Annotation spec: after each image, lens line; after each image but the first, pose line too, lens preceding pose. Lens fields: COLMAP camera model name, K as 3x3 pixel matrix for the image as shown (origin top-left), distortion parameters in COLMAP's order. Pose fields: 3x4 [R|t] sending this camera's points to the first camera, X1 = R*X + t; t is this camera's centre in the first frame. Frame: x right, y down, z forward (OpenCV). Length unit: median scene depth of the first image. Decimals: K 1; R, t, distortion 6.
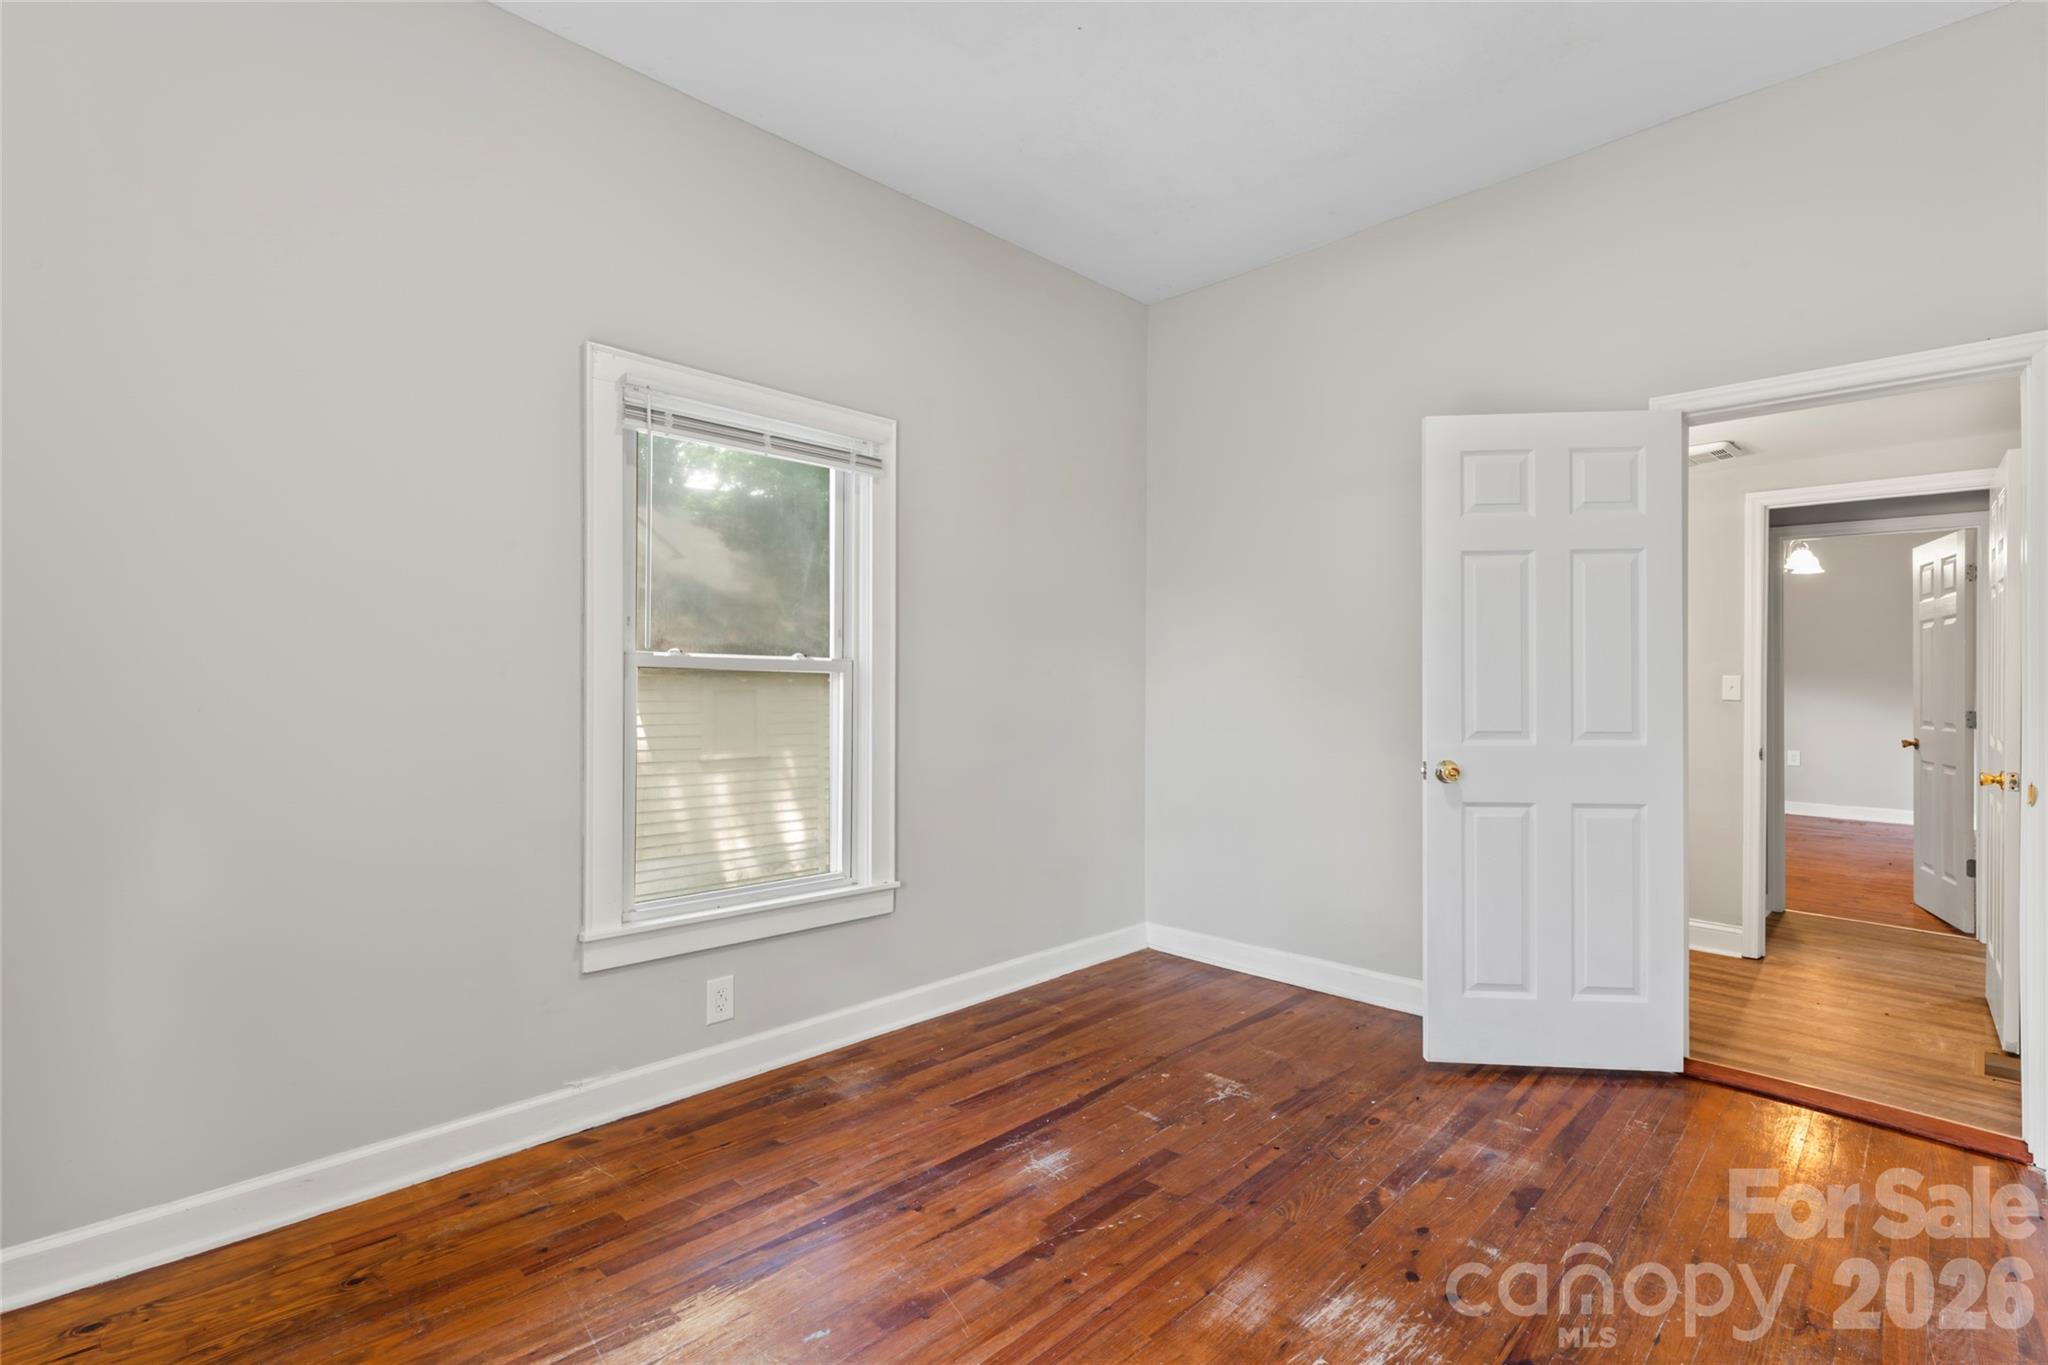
lens RADIAL K [[941.8, 0, 1013.0], [0, 941.8, 663.9], [0, 0, 1]] dist [0.001434, -0.000034]
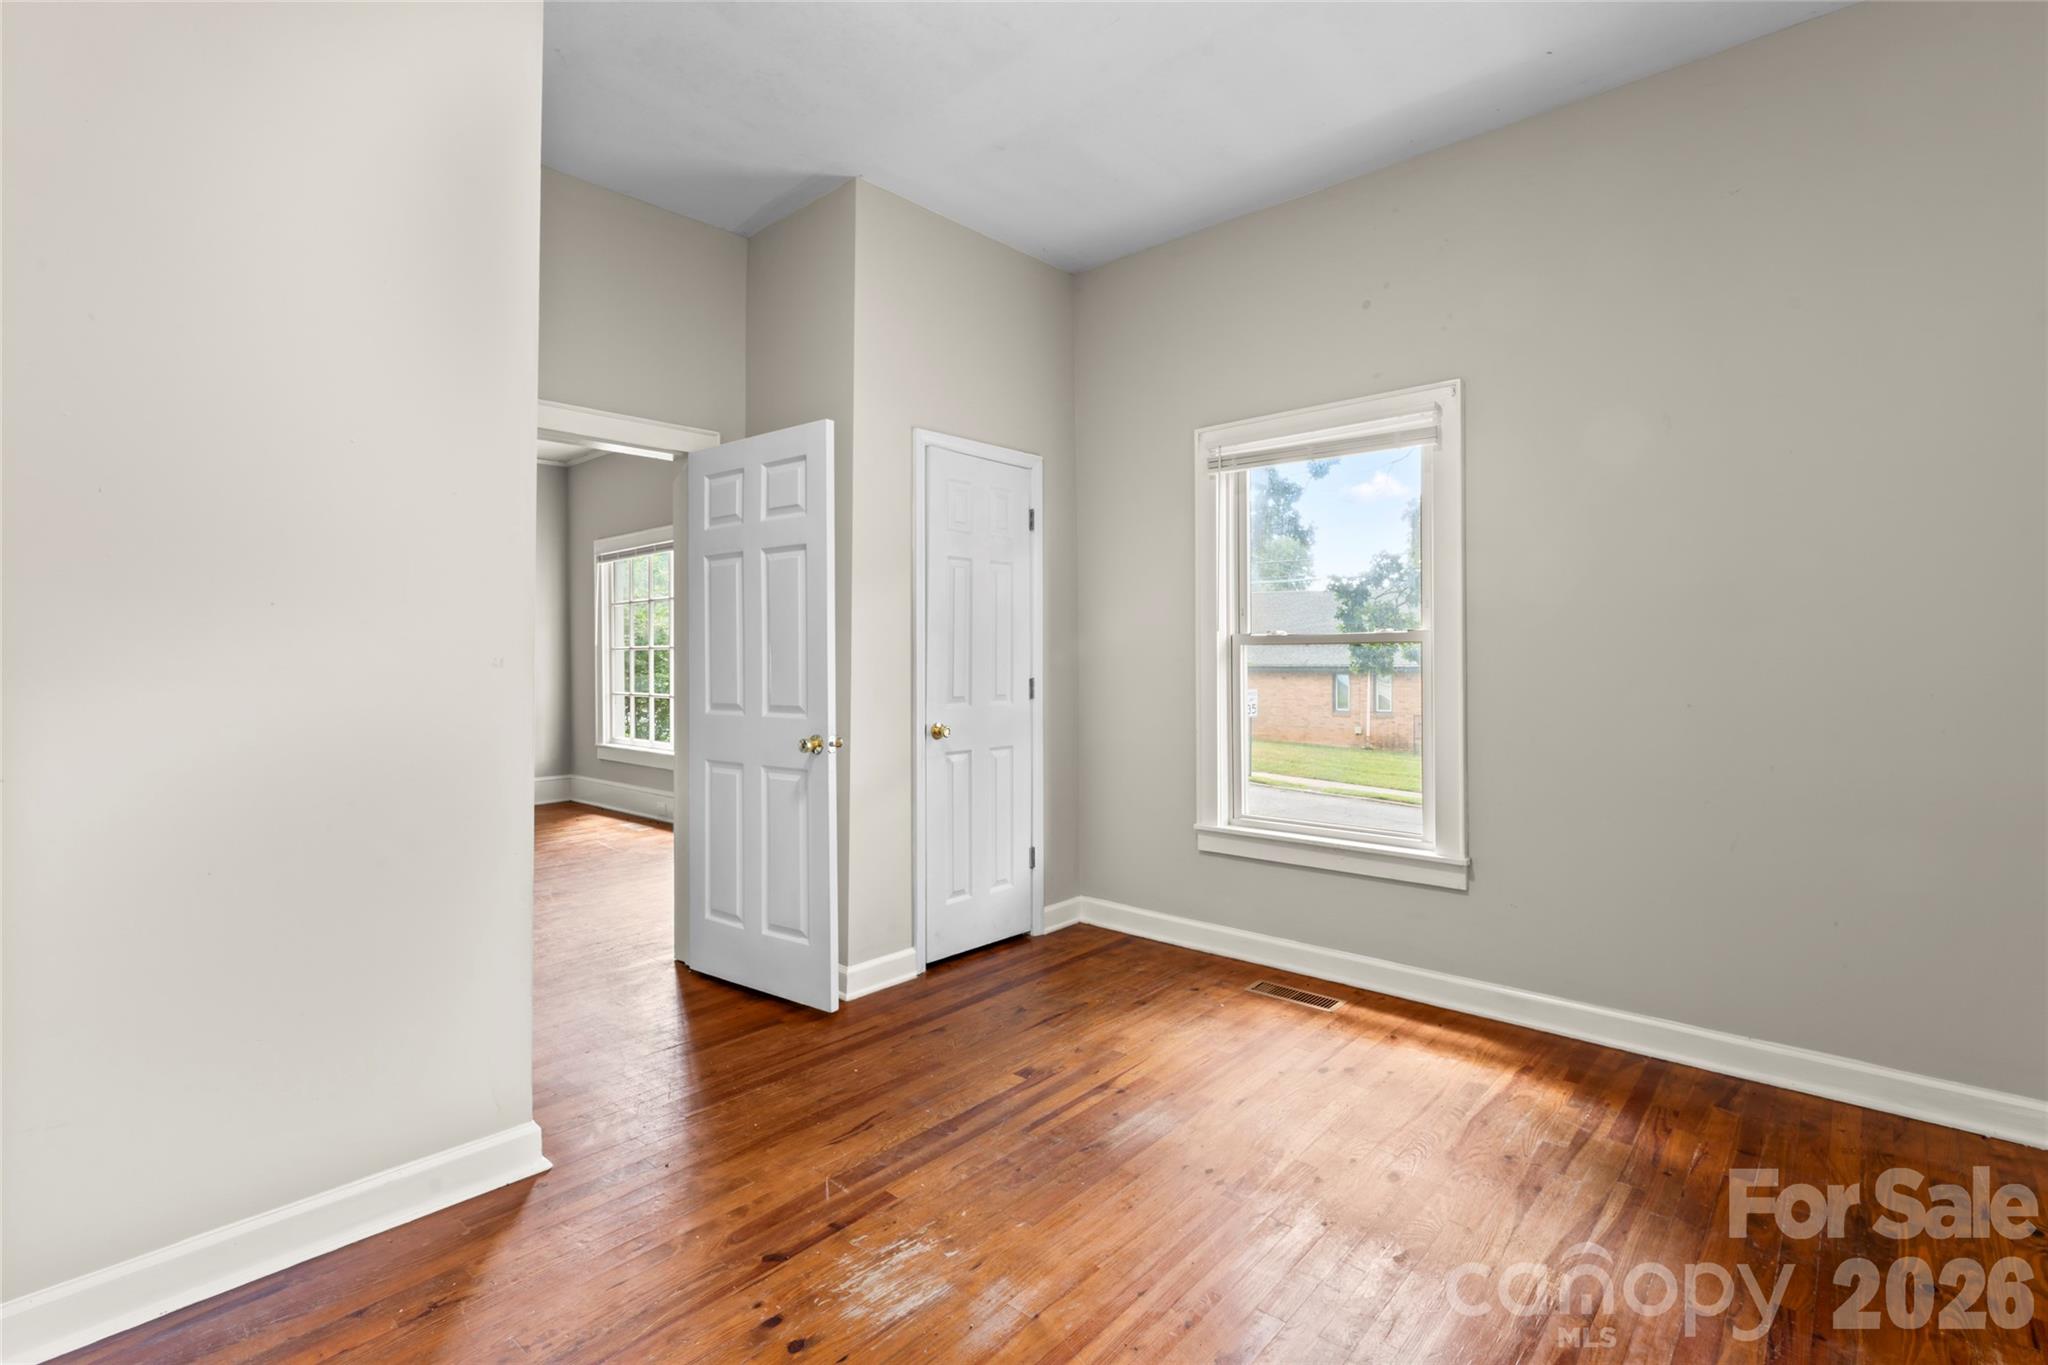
lens RADIAL K [[944.7, 0, 1030.7], [0, 944.7, 650.9], [0, 0, 1]] dist [-0.000356, 0.000231]
pose [[-0.997789, -0.001612, -0.066447, 0.222533], [0.000750, 0.999369, -0.035511, 0.040058], [0.066463, -0.035482, -0.997158, 1.573975]]
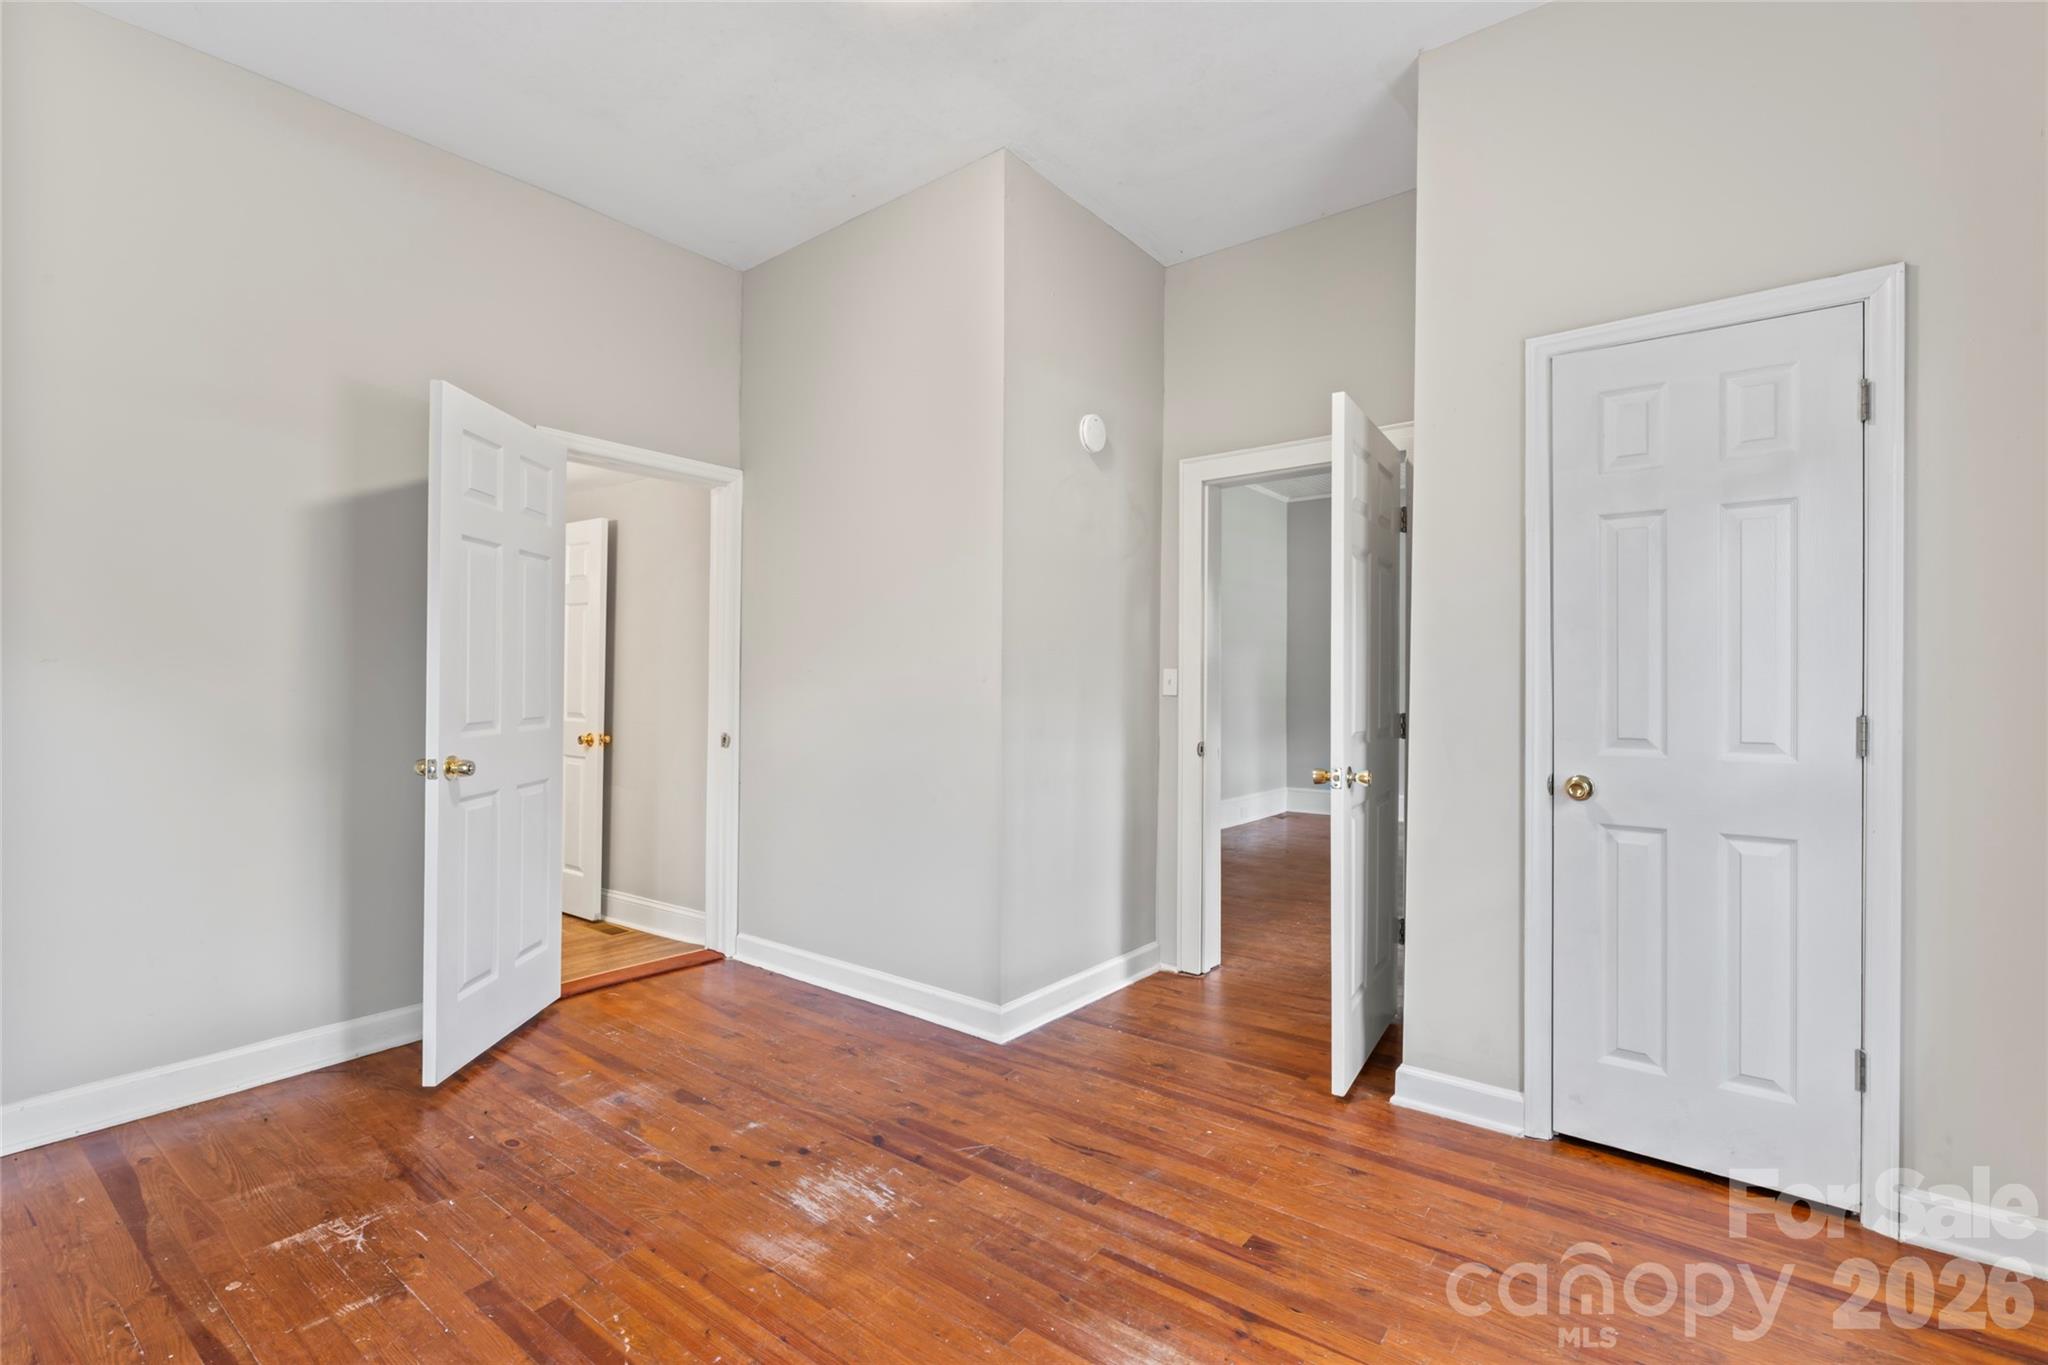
lens RADIAL K [[937.4, 0, 1020.4], [0, 937.4, 681.5], [0, 0, 1]] dist [0.000711, -0.000568]
pose [[-0.124230, -0.006822, 0.992230, -0.674996], [-0.025162, 0.999676, 0.003723, 0.013289], [-0.991934, -0.024504, -0.124362, 0.707266]]
